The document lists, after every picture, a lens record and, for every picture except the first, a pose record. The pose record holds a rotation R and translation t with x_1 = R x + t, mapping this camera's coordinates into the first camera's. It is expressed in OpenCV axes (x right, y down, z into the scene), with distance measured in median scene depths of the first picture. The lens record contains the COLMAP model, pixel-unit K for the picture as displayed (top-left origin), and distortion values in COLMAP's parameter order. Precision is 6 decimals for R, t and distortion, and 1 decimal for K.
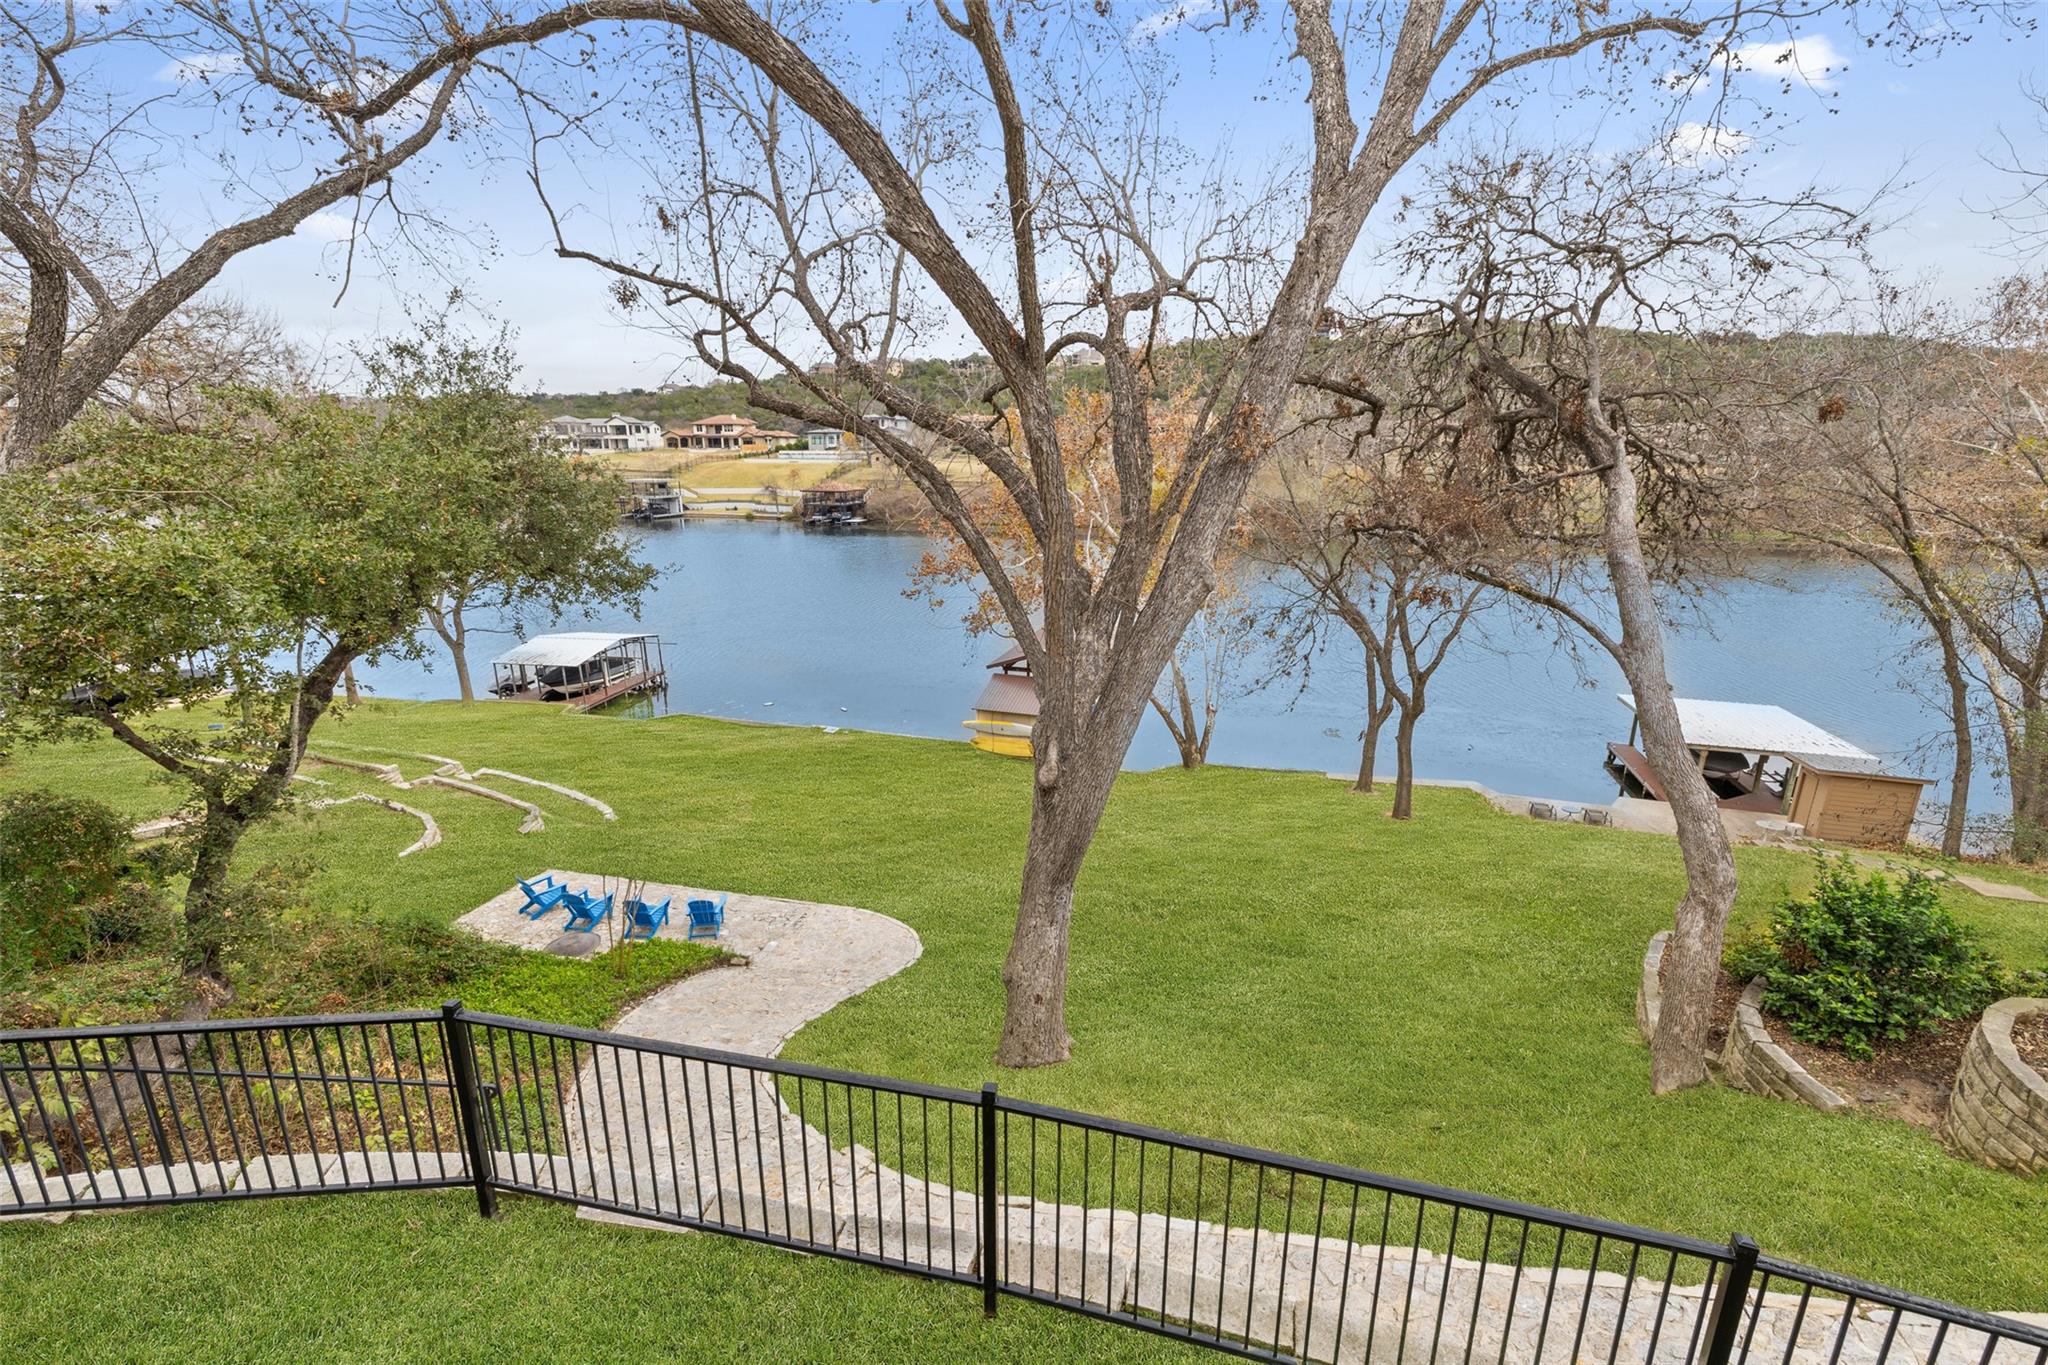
lens RADIAL K [[855.5, 0, 1024.0], [0, 855.5, 682.5], [0, 0, 1]] dist [-0.000574, 0.000010]
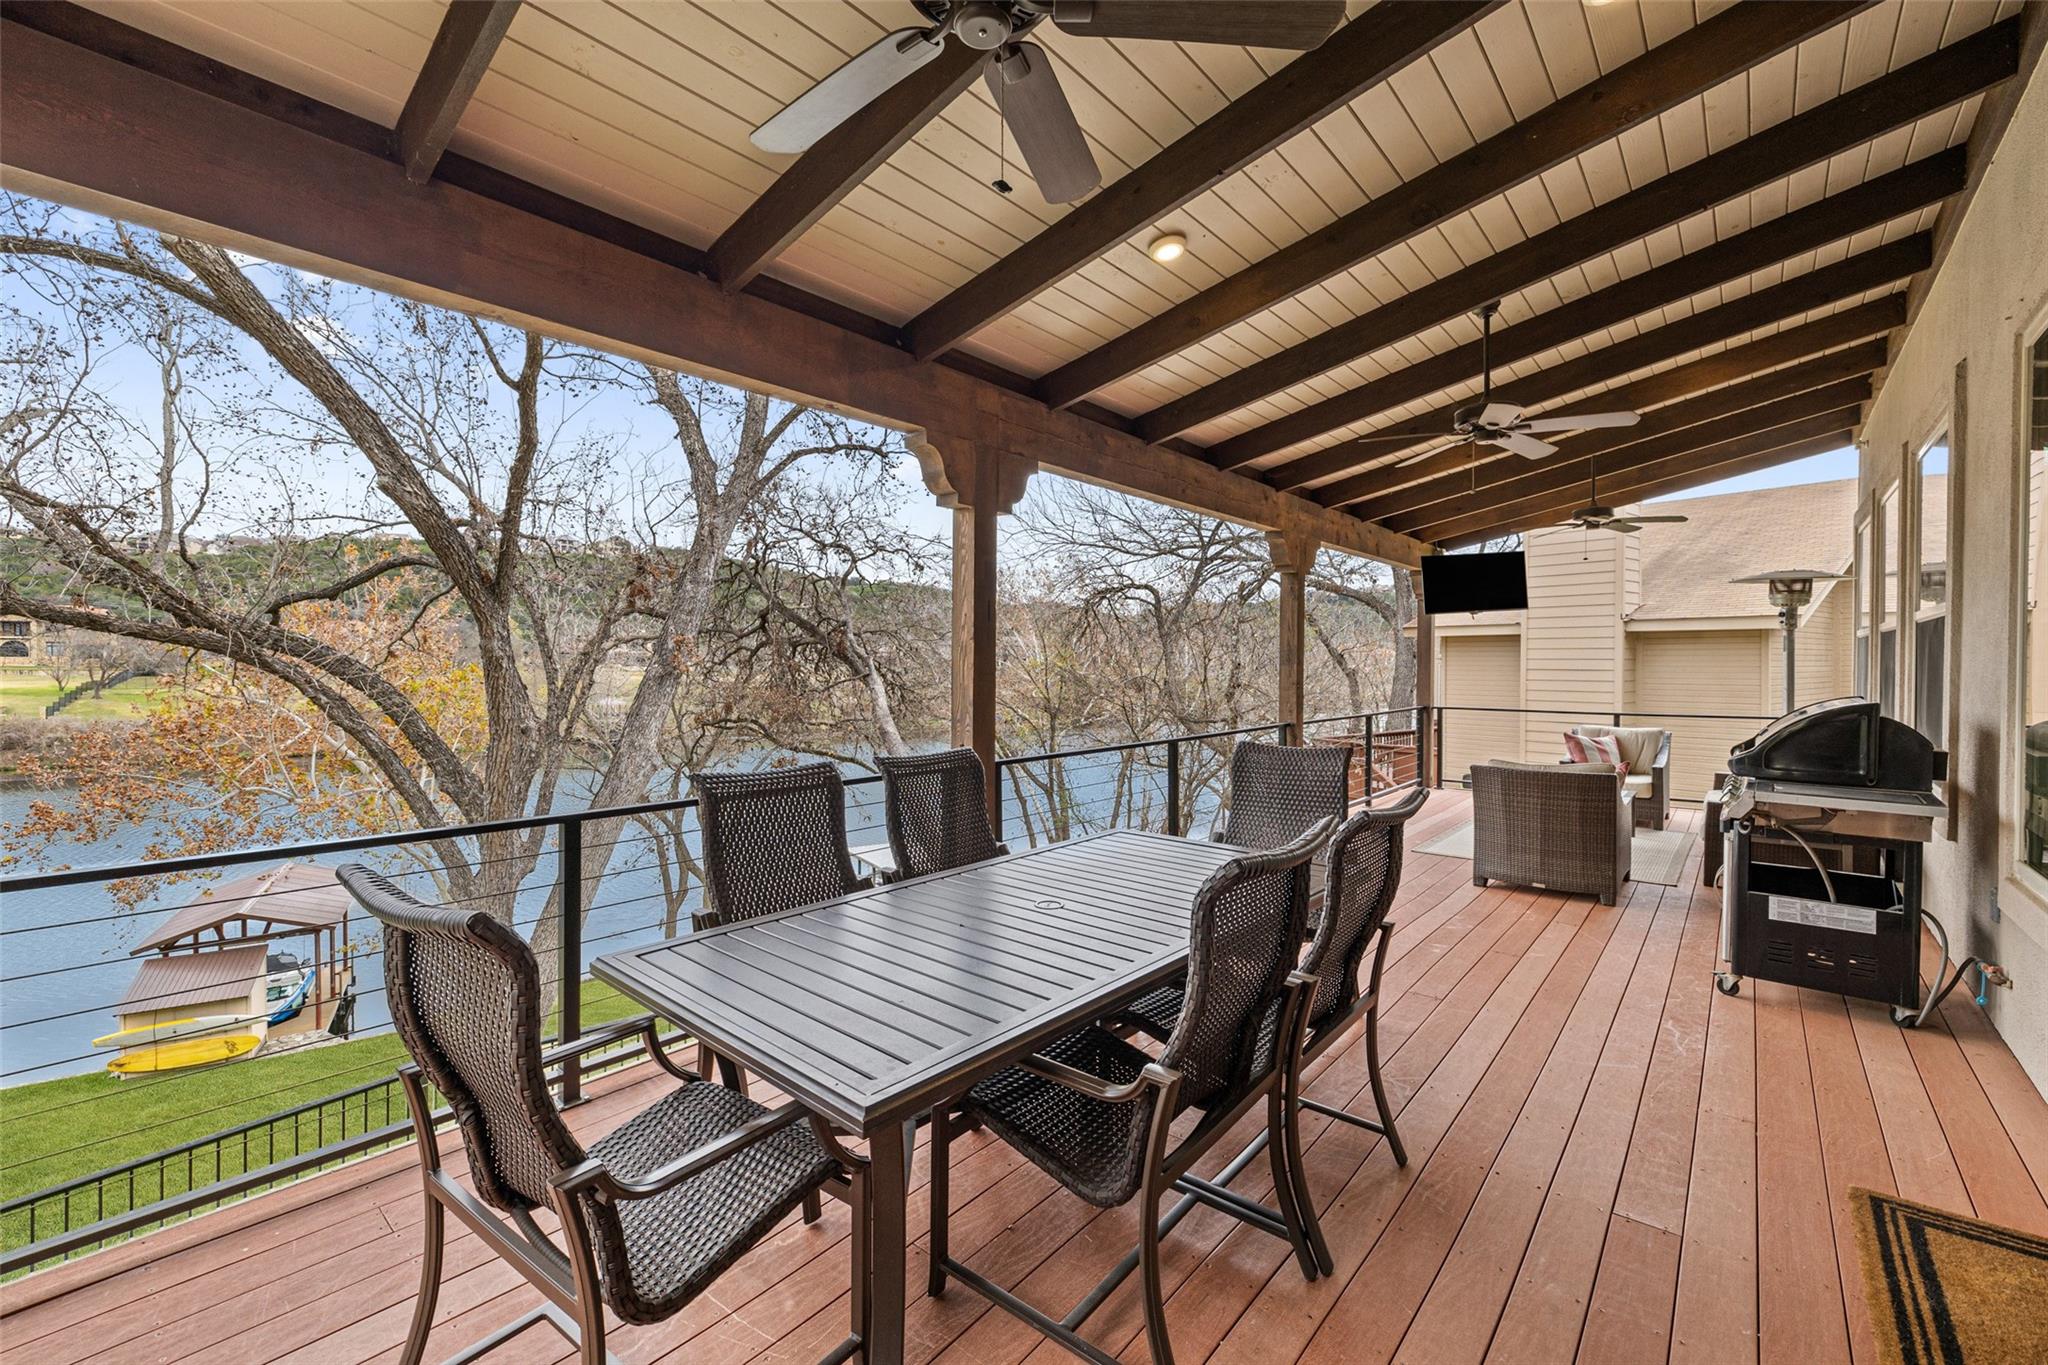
lens RADIAL K [[855.5, 0, 1024.0], [0, 855.5, 682.5], [0, 0, 1]] dist [-0.000574, 0.000010]
pose [[0.645342, -0.020350, 0.763623, -0.349121], [0.201266, 0.968854, -0.144272, 0.054920], [-0.736903, 0.246796, 0.629337, -0.227261]]
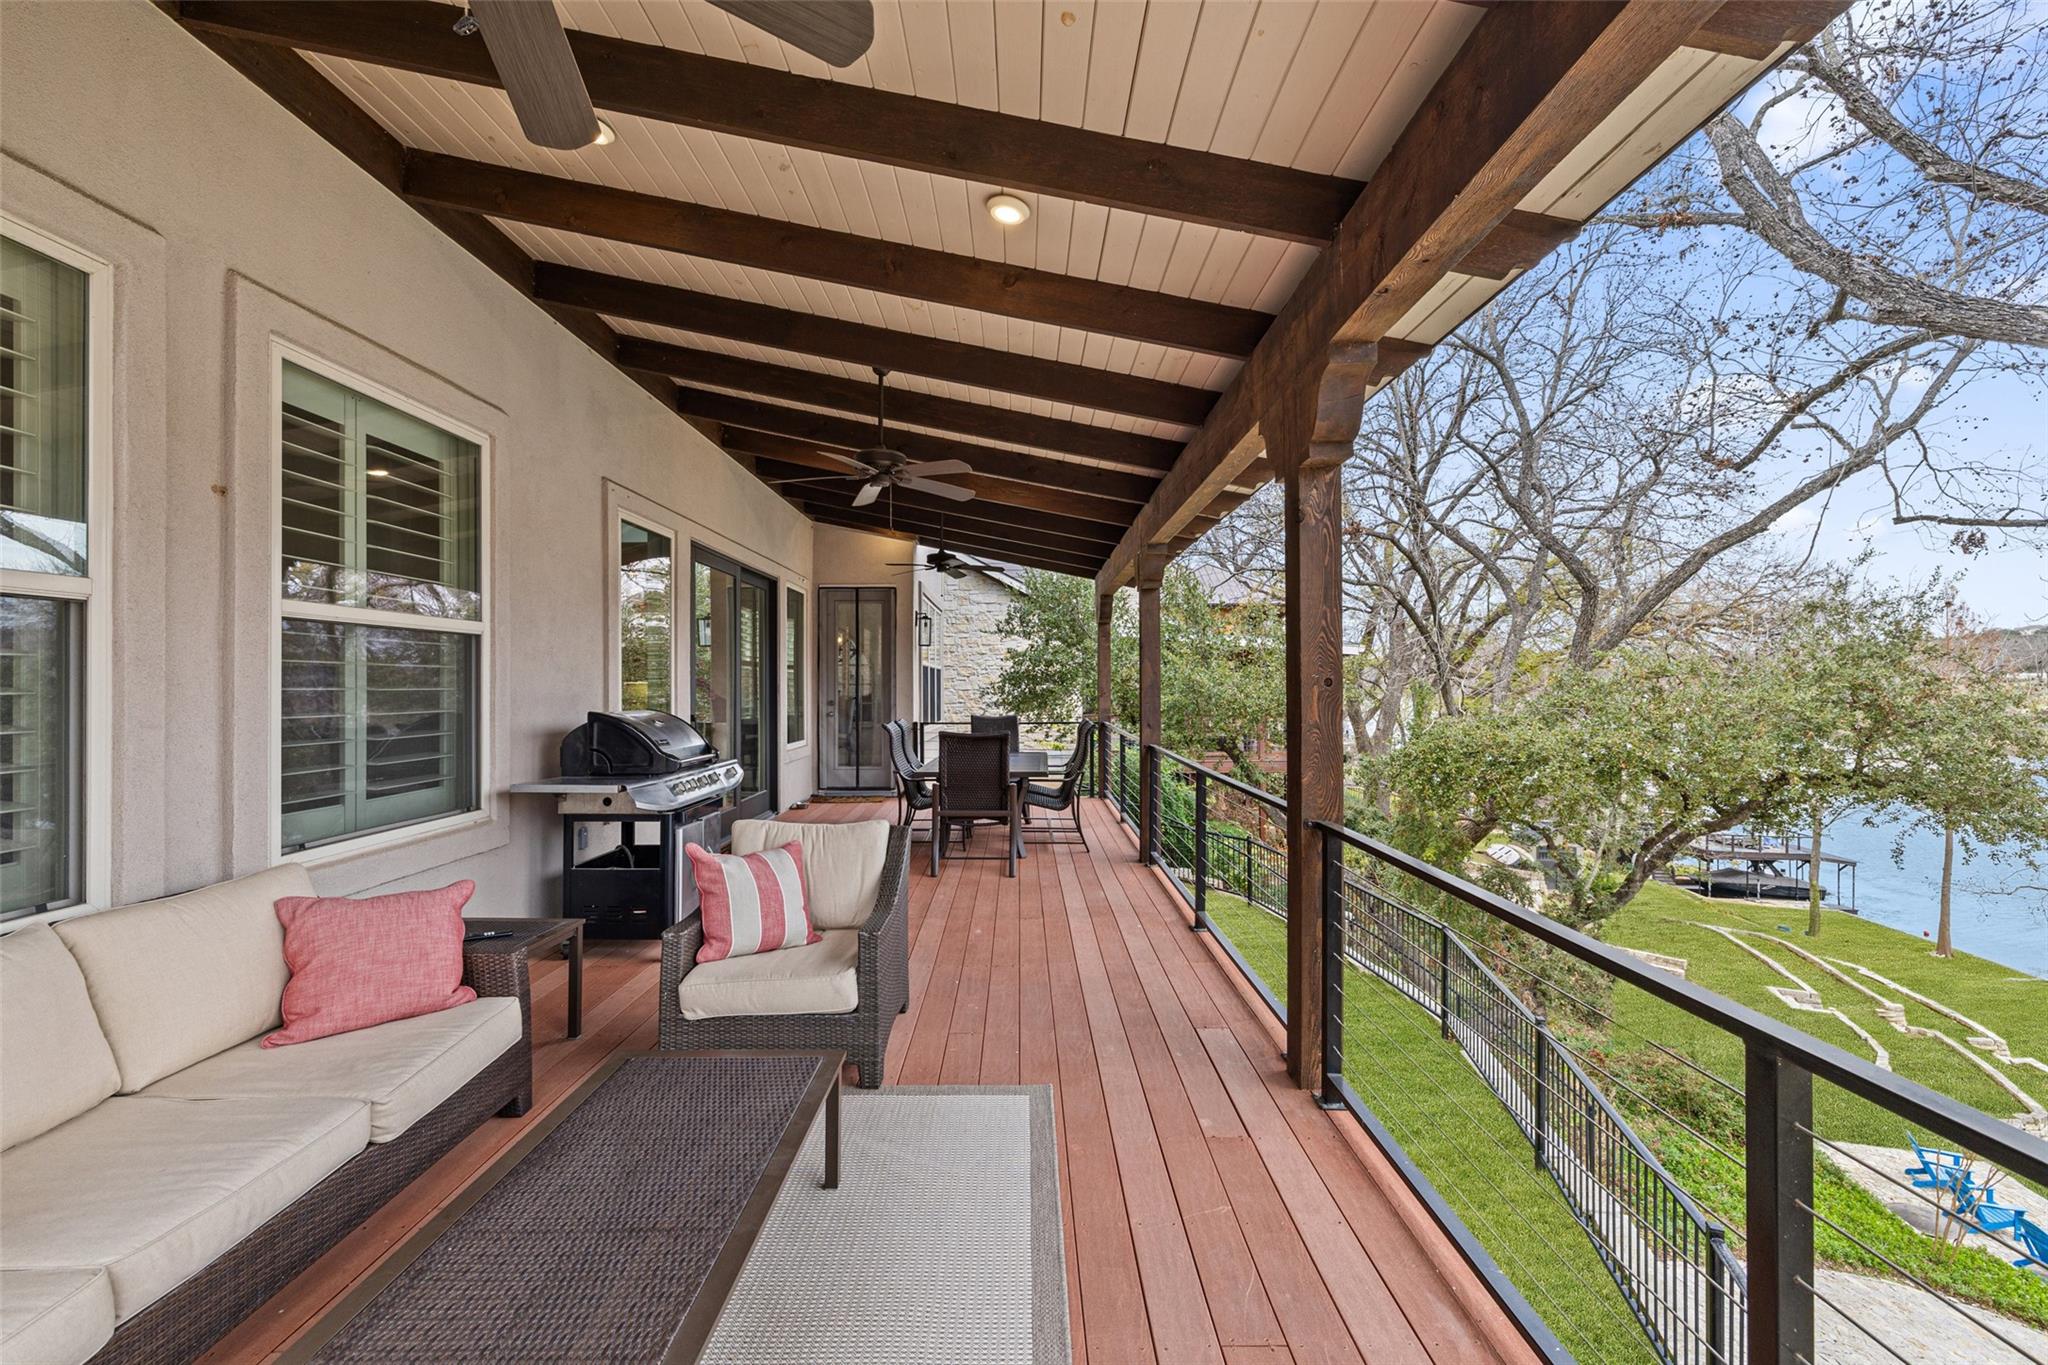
lens RADIAL K [[855.5, 0, 1024.0], [0, 855.5, 682.5], [0, 0, 1]] dist [-0.000574, 0.000010]
pose [[0.006130, -0.008541, -0.999945, 0.465660], [-0.255193, 0.966840, -0.009823, 0.017664], [0.966871, 0.255239, 0.003747, -0.070578]]
